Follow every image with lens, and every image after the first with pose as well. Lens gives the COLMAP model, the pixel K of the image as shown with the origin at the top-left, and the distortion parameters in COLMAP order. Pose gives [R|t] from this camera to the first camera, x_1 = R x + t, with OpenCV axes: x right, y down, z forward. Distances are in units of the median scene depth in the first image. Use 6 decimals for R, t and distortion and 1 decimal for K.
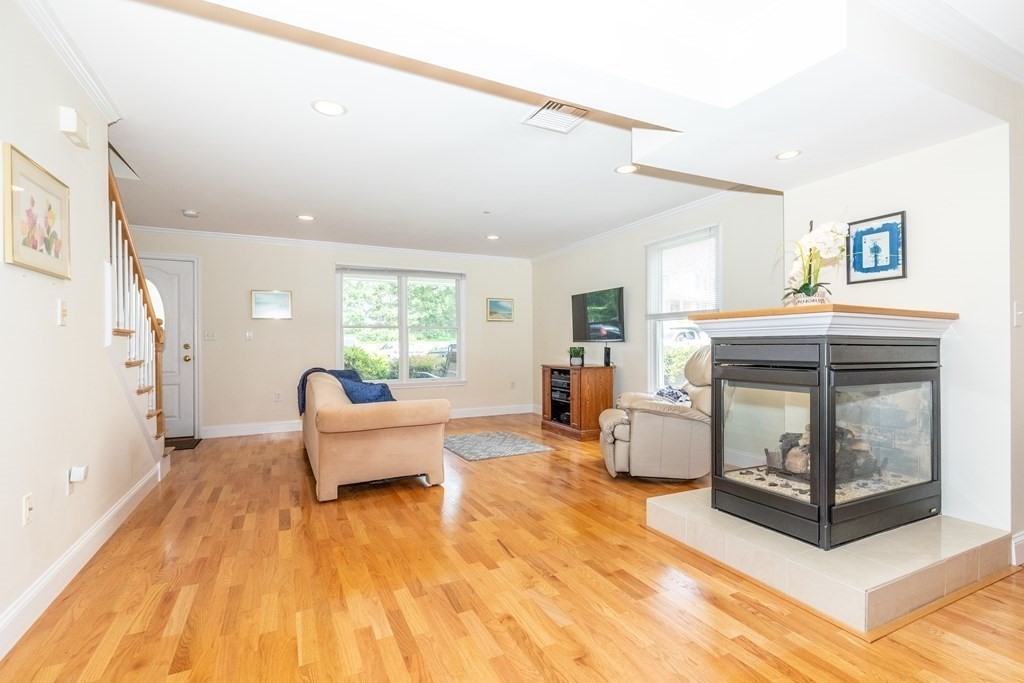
lens RADIAL K [[465.0, 0, 510.5], [0, 465.0, 345.0], [0, 0, 1]] dist [0.006268, -0.001847]
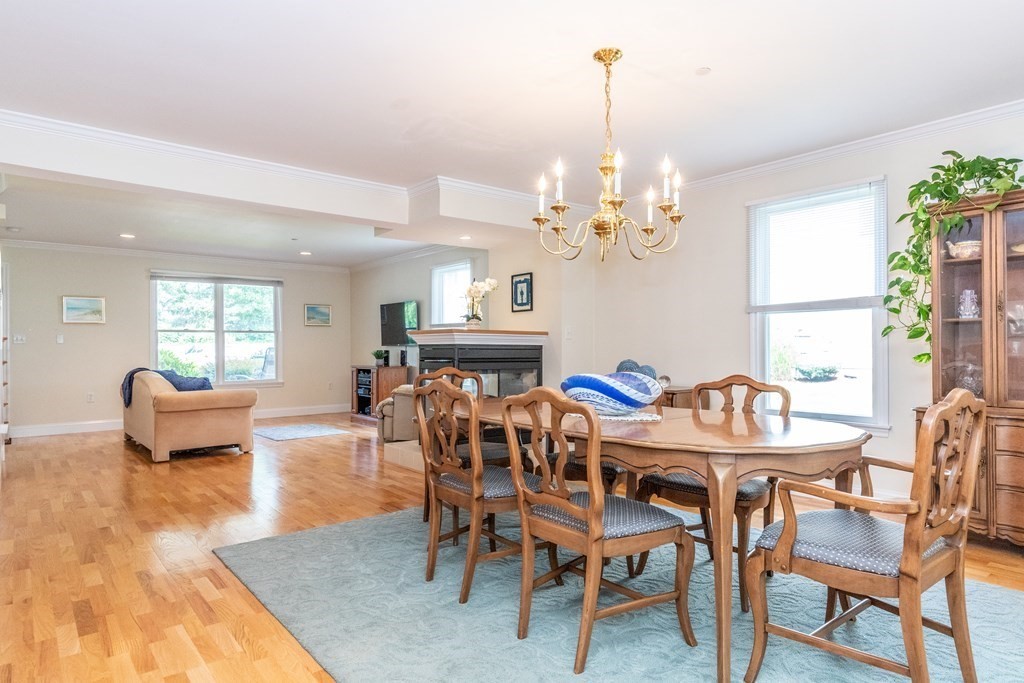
lens RADIAL K [[587.5, 0, 496.5], [0, 587.5, 348.4], [0, 0, 1]] dist [0.002414, 0.002360]
pose [[0.976194, 0.001637, 0.216895, 0.228696], [-0.001821, 0.999998, 0.000651, -0.003796], [-0.216894, -0.001031, 0.976195, -1.068664]]
